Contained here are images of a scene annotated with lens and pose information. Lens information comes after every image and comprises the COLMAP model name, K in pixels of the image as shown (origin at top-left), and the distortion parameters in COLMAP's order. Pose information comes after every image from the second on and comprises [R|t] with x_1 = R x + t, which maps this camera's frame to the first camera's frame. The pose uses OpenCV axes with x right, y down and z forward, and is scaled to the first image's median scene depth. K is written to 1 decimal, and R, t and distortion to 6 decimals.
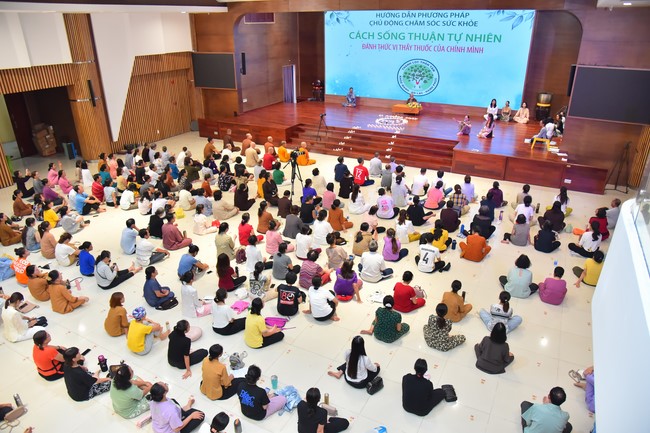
lens RADIAL K [[459.2, 0, 322.8], [0, 459.2, 217.2], [0, 0, 1]] dist [-0.097339, 0.060301]
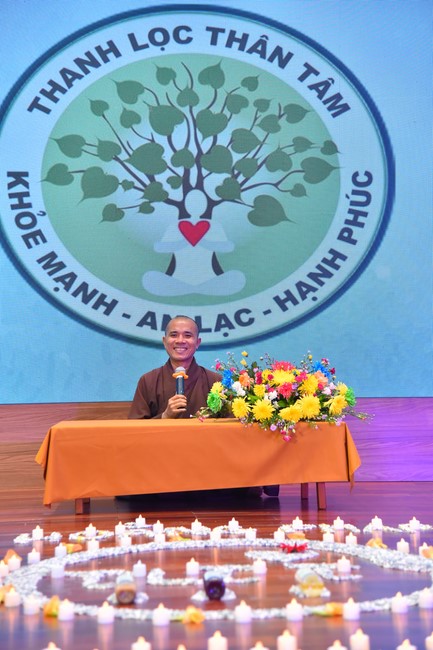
lens RADIAL K [[1409.6, 0, 214.0], [0, 1409.6, 327.0], [0, 0, 1]] dist [0.635234, 0.000000]
pose [[0.832663, 0.015490, 0.553564, 0.029360], [0.231161, 0.898634, -0.372856, -0.156358], [-0.503227, 0.438426, 0.744678, 0.794131]]
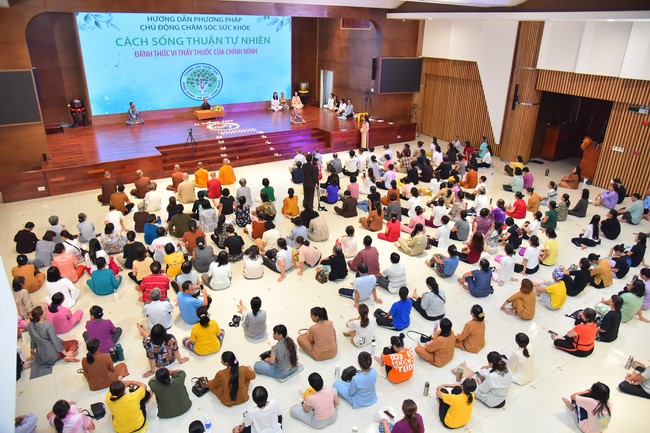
lens RADIAL K [[459.2, 0, 331.5], [0, 459.2, 217.9], [0, 0, 1]] dist [-0.097339, 0.060301]
pose [[0.472359, -0.326933, 0.818530, -0.588235], [0.329869, 0.926747, 0.179796, -0.121501], [-0.817352, 0.185080, 0.545602, 0.294002]]
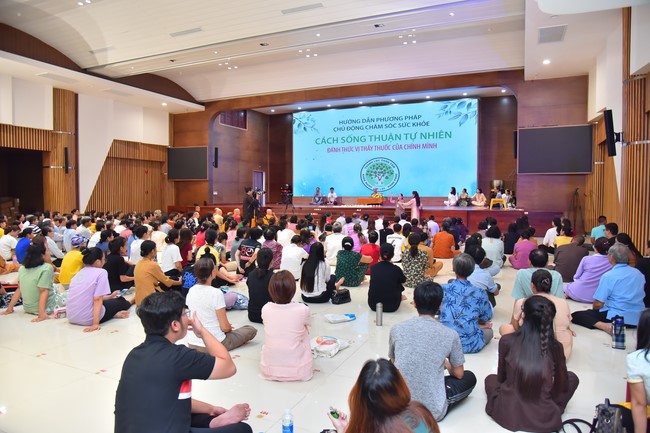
lens RADIAL K [[459.2, 0, 323.7], [0, 459.2, 213.5], [0, 0, 1]] dist [-0.097339, 0.060301]
pose [[0.997754, 0.006915, 0.066620, 0.006361], [0.018196, 0.929263, -0.368971, 0.182072], [-0.064459, 0.369354, 0.927050, 0.040209]]
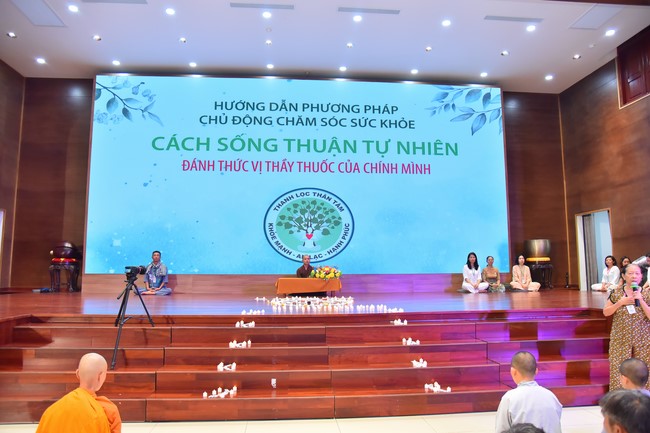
lens RADIAL K [[459.2, 0, 320.1], [0, 459.2, 219.0], [0, 0, 1]] dist [-0.097339, 0.060301]
pose [[0.834937, 0.069788, 0.545903, -0.048733], [0.219095, 0.867784, -0.446035, -0.097817], [-0.504855, 0.492016, 0.709255, 0.672998]]
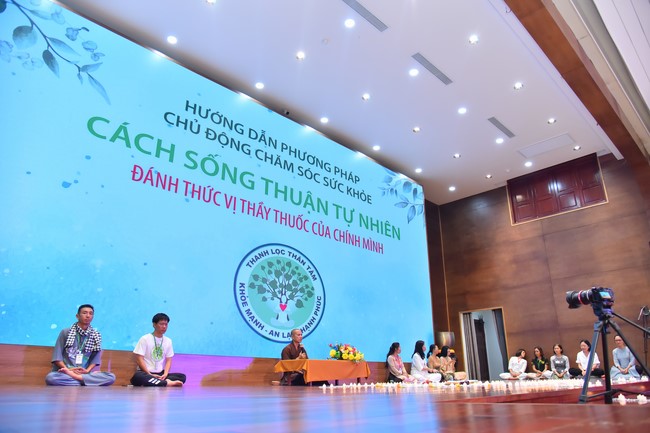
lens RADIAL K [[459.2, 0, 328.2], [0, 459.2, 220.6], [0, 0, 1]] dist [-0.097339, 0.060301]
pose [[0.275672, 0.326647, 0.904050, -0.139661], [0.395527, 0.818641, -0.416396, -0.194512], [-0.876107, 0.472365, 0.096479, 0.942705]]
